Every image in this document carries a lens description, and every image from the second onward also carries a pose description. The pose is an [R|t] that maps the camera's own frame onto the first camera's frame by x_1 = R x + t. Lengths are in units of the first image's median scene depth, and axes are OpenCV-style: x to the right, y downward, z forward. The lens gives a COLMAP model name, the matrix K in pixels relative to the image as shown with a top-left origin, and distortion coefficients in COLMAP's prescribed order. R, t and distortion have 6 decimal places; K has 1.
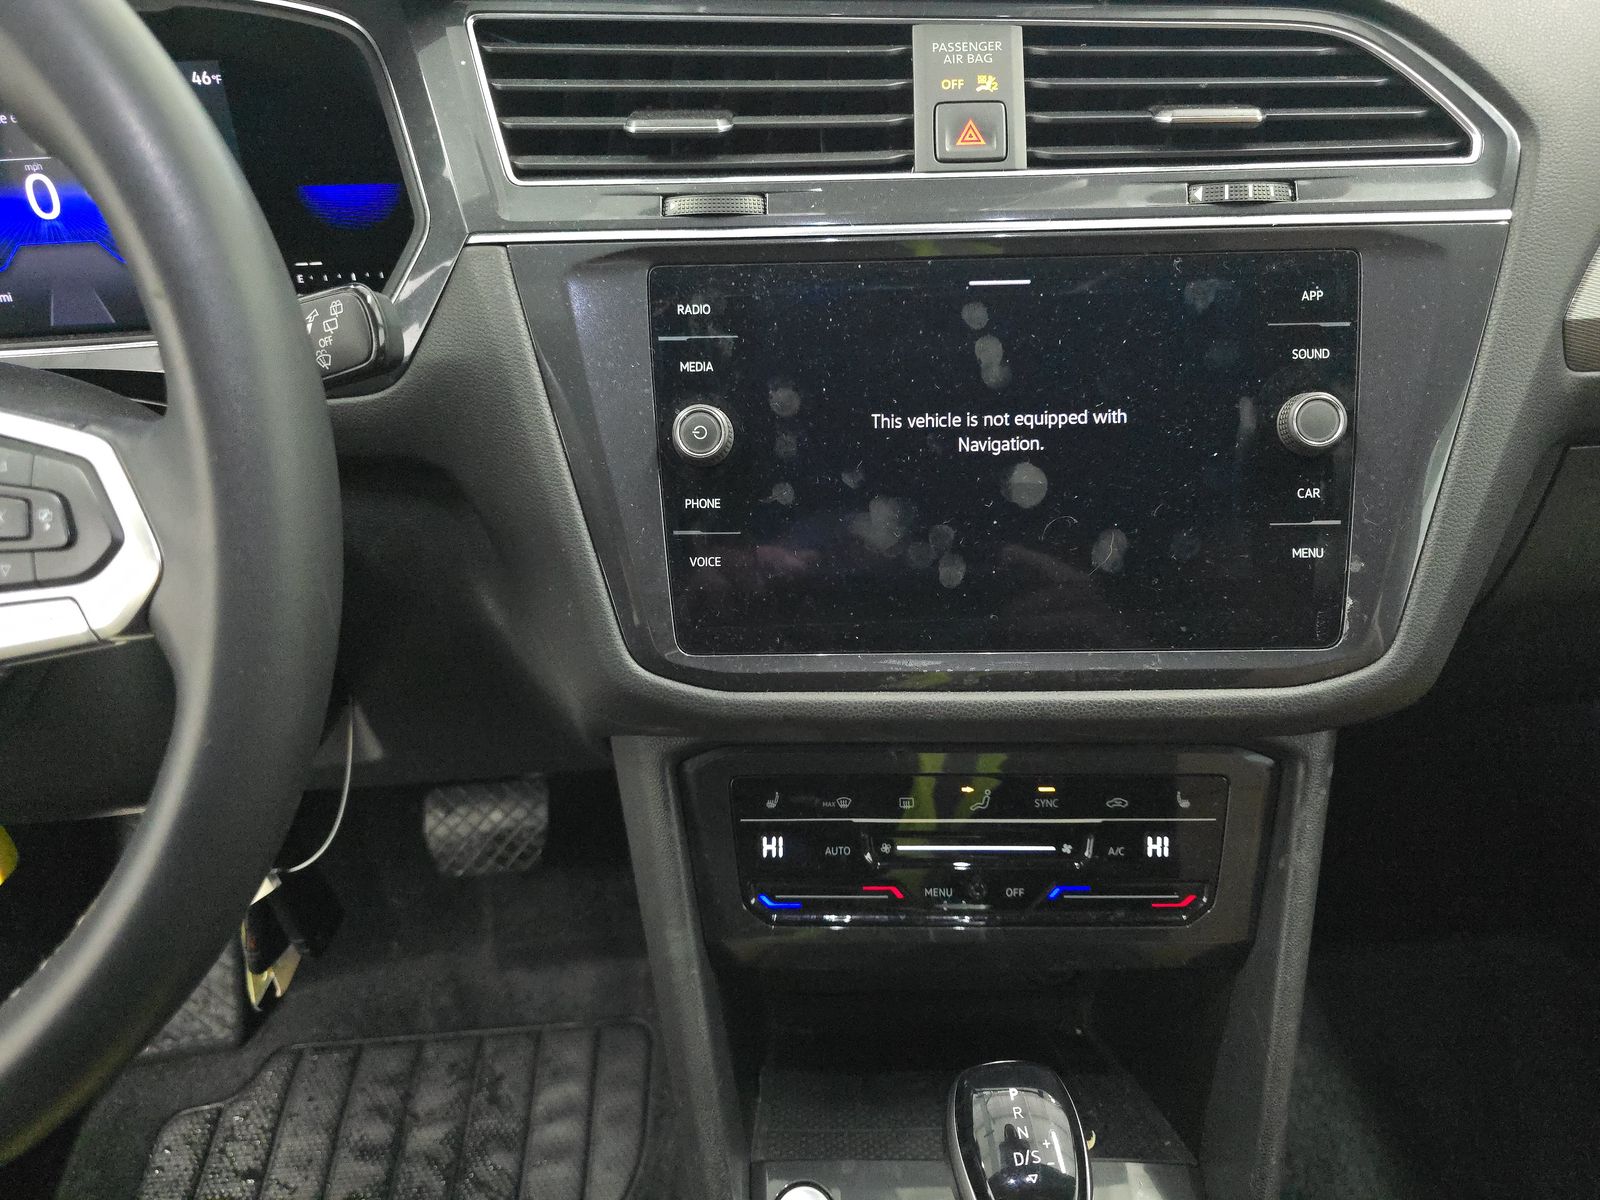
lens RADIAL K [[1075.3, 0, 810.3], [0, 1075.3, 598.5], [0, 0, 1]] dist [0.025842, -0.010677]
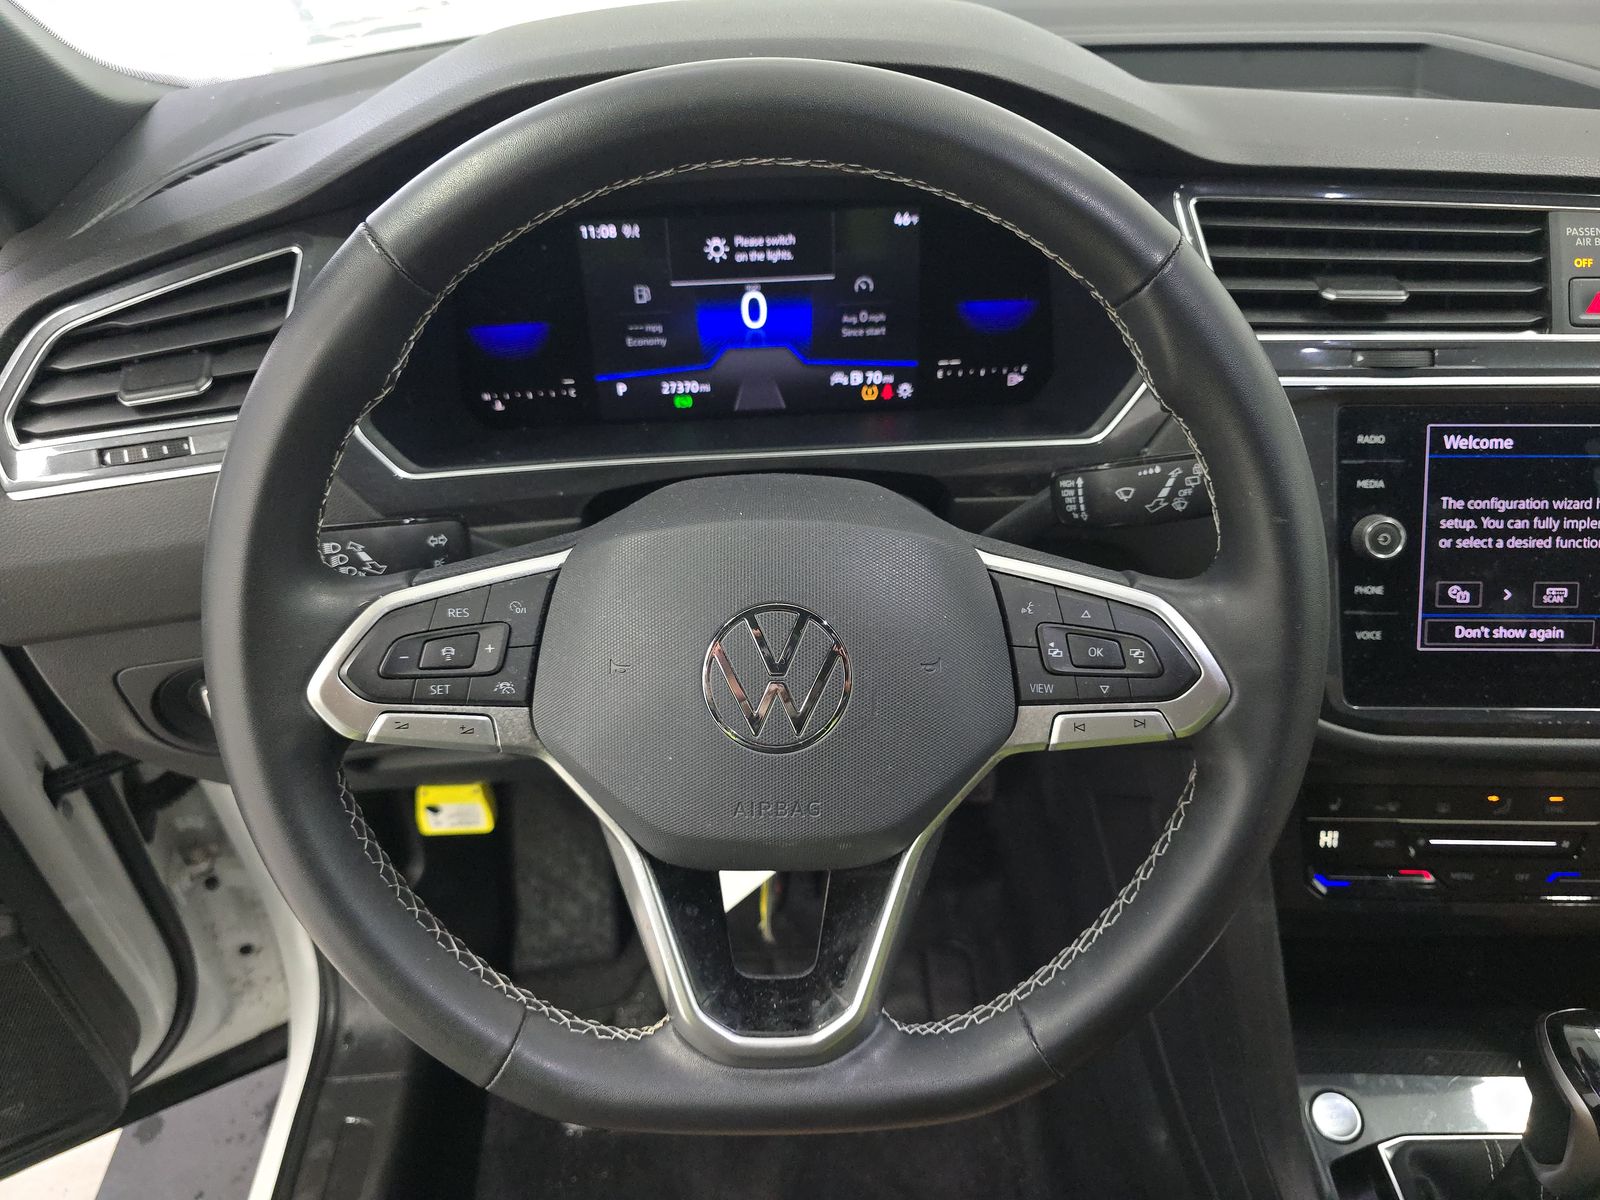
lens RADIAL K [[1075.3, 0, 789.0], [0, 1075.3, 599.4], [0, 0, 1]] dist [0.025842, -0.010677]
pose [[0.999545, 0.011923, 0.027708, -0.828357], [-0.014165, 0.996516, 0.082190, -0.173383], [-0.026632, -0.082545, 0.996231, -0.278698]]
